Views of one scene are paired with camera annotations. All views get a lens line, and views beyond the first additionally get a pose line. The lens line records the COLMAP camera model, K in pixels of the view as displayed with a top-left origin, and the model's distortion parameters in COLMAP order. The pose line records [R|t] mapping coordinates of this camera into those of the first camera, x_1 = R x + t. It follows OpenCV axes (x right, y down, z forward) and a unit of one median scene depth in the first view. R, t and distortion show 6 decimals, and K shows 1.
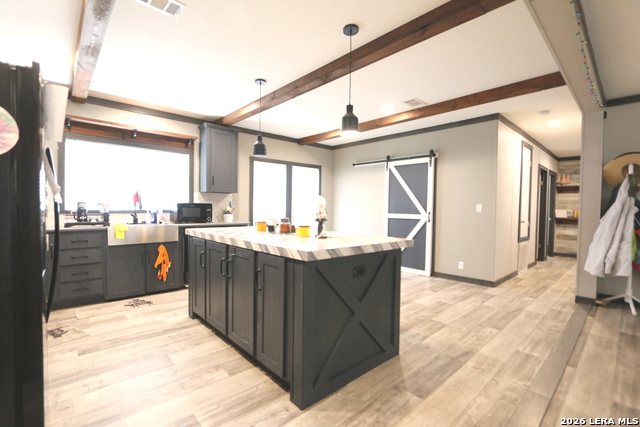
lens RADIAL K [[292.7, 0, 318.4], [0, 292.7, 219.0], [0, 0, 1]] dist [-0.018761, 0.002879]
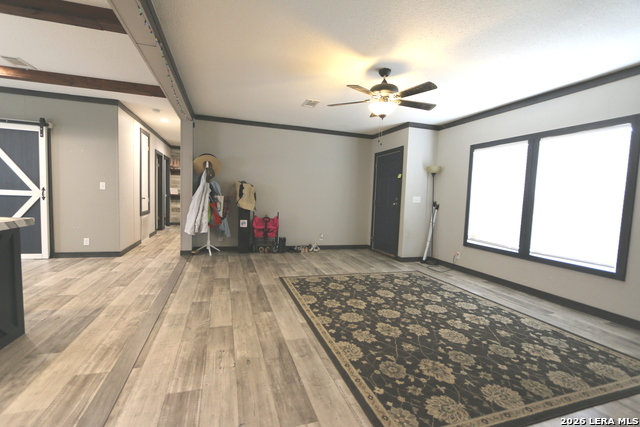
lens RADIAL K [[292.7, 0, 318.5], [0, 292.7, 219.1], [0, 0, 1]] dist [-0.018761, 0.002879]
pose [[0.417193, -0.070495, 0.906080, -0.105348], [-0.006677, 0.996722, 0.080622, -0.008654], [-0.908794, -0.039685, 0.415355, -0.195296]]
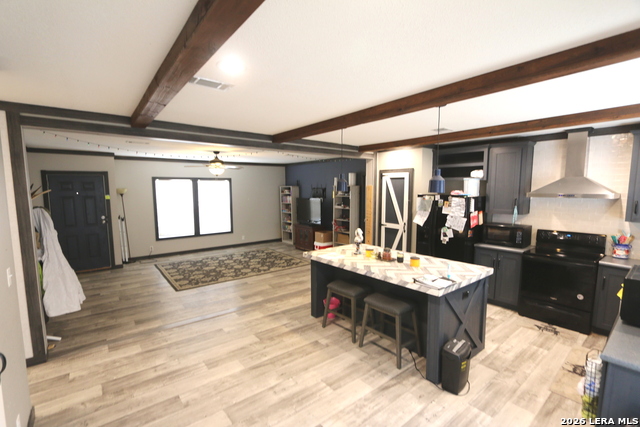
lens RADIAL K [[292.7, 0, 318.1], [0, 292.7, 216.3], [0, 0, 1]] dist [-0.018761, 0.002879]
pose [[-0.997329, -0.015581, 0.071362, 0.072196], [-0.006599, 0.992208, 0.124417, -0.221074], [-0.072745, 0.123614, -0.989660, 1.657695]]
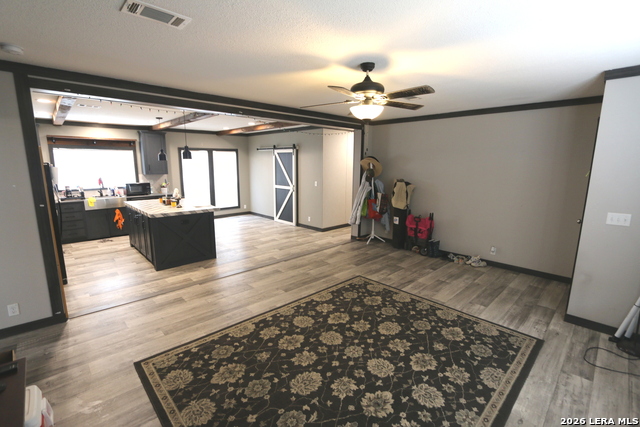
lens RADIAL K [[292.7, 0, 318.1], [0, 292.7, 219.0], [0, 0, 1]] dist [-0.018761, 0.002879]
pose [[0.999809, -0.009810, 0.016922, 0.641322], [0.007095, 0.988108, 0.153599, -0.112122], [-0.018228, -0.153450, 0.987988, -0.756733]]
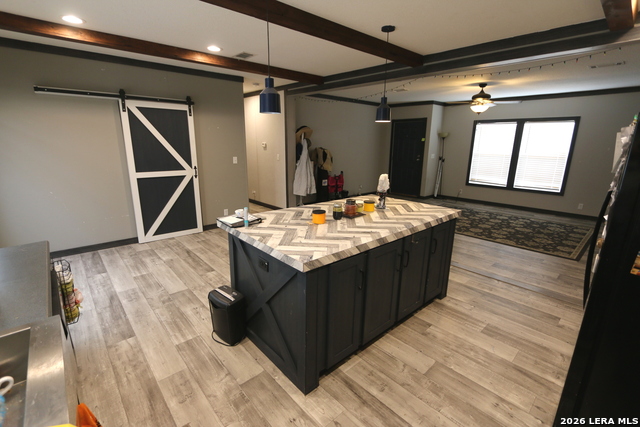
lens RADIAL K [[292.7, 0, 319.2], [0, 292.7, 219.0], [0, 0, 1]] dist [-0.018761, 0.002879]
pose [[0.008779, -0.272450, 0.962130, -0.755280], [0.020029, 0.962022, 0.272237, -0.146087], [-0.999761, 0.016880, 0.013903, 0.783070]]
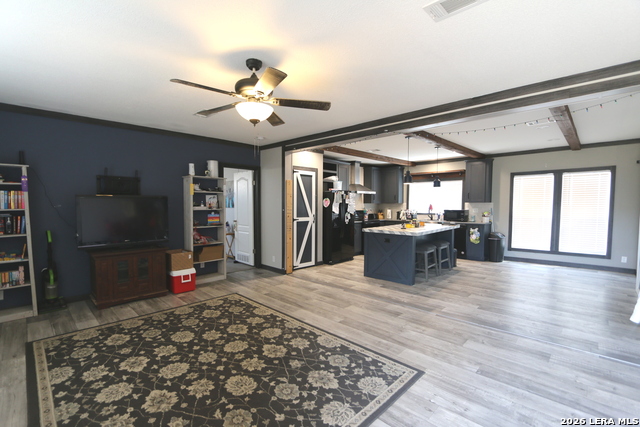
lens RADIAL K [[292.7, 0, 319.5], [0, 292.7, 219.0], [0, 0, 1]] dist [-0.018761, 0.002879]
pose [[0.059777, 0.044199, -0.997233, 1.445443], [-0.030058, 0.998646, 0.042459, -0.058039], [0.997759, 0.027437, 0.061025, 0.113700]]
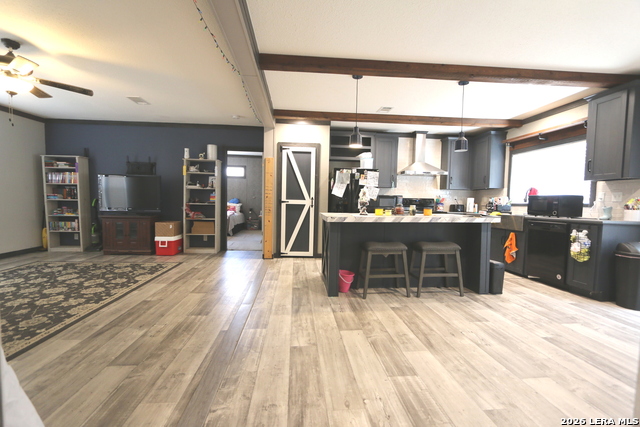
lens RADIAL K [[292.7, 0, 318.4], [0, 292.7, 217.9], [0, 0, 1]] dist [-0.018761, 0.002879]
pose [[-0.617203, 0.023214, -0.786461, 0.879773], [-0.049365, 0.996453, 0.068154, -0.009976], [0.785254, 0.080888, -0.613868, 1.118201]]
